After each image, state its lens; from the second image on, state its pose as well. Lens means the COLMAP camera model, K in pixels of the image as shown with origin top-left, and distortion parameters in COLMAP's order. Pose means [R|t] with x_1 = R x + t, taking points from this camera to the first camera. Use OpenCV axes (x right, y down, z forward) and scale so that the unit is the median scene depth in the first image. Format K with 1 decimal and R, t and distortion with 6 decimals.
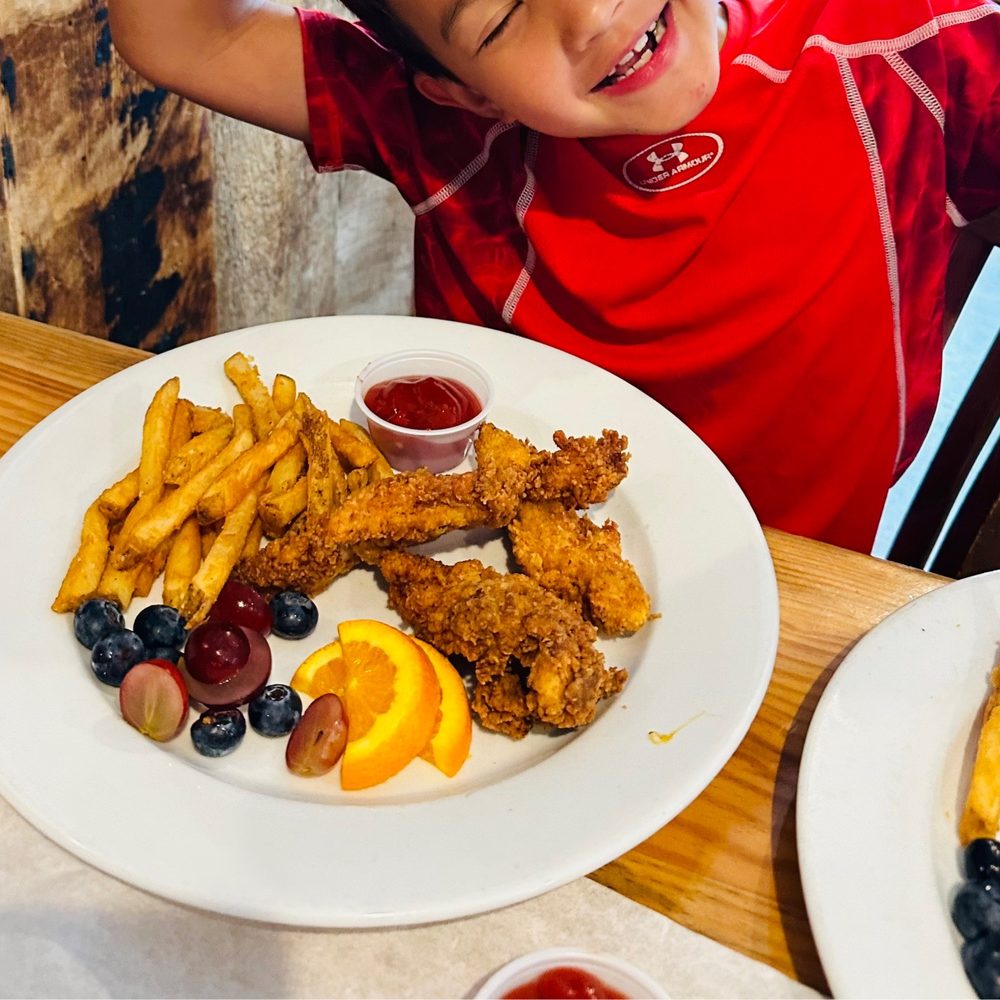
lens RADIAL K [[996.4, 0, 524.1], [0, 996.4, 499.9], [0, 0, 1]] dist [-0.047343, 0.035093]
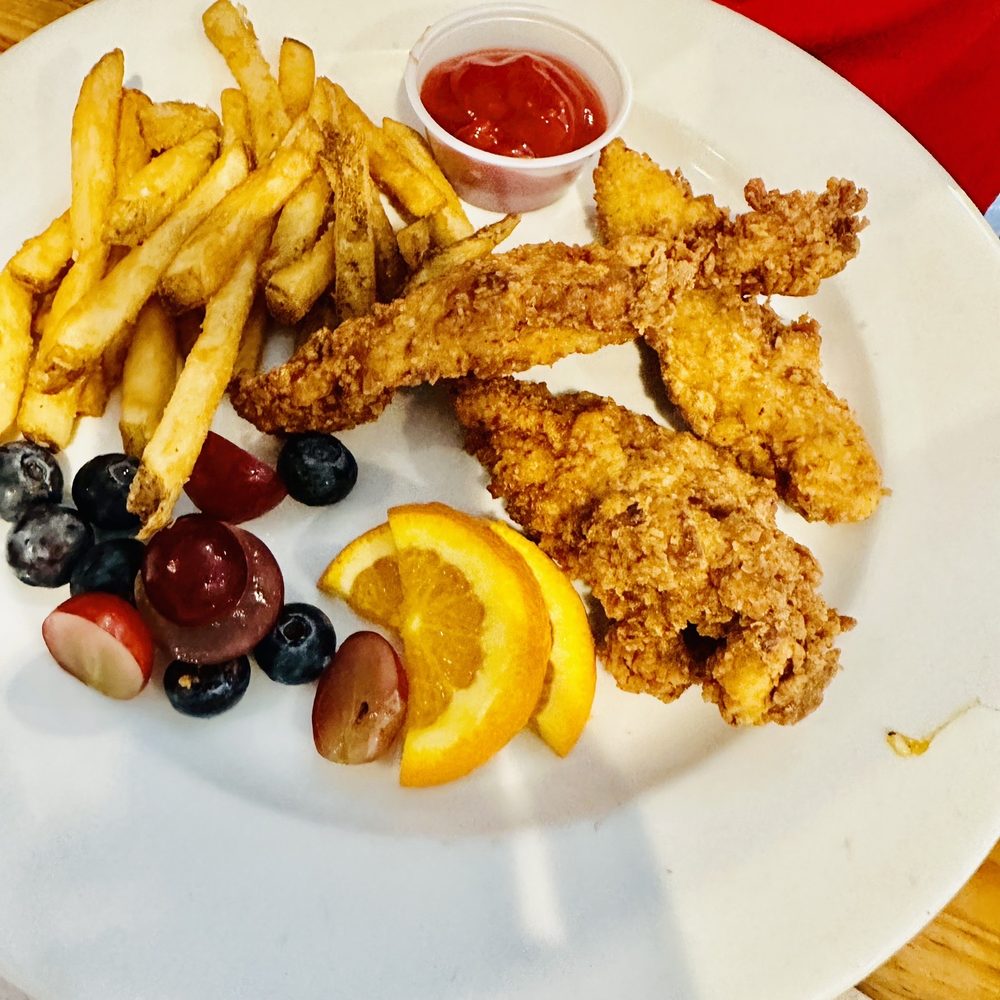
lens RADIAL K [[996.4, 0, 524.1], [0, 996.4, 499.9], [0, 0, 1]] dist [-0.047343, 0.035093]
pose [[0.998376, 0.042992, -0.037367, -0.073790], [-0.027246, 0.936526, 0.349538, -0.095330], [0.050023, -0.347953, 0.936177, 0.394740]]
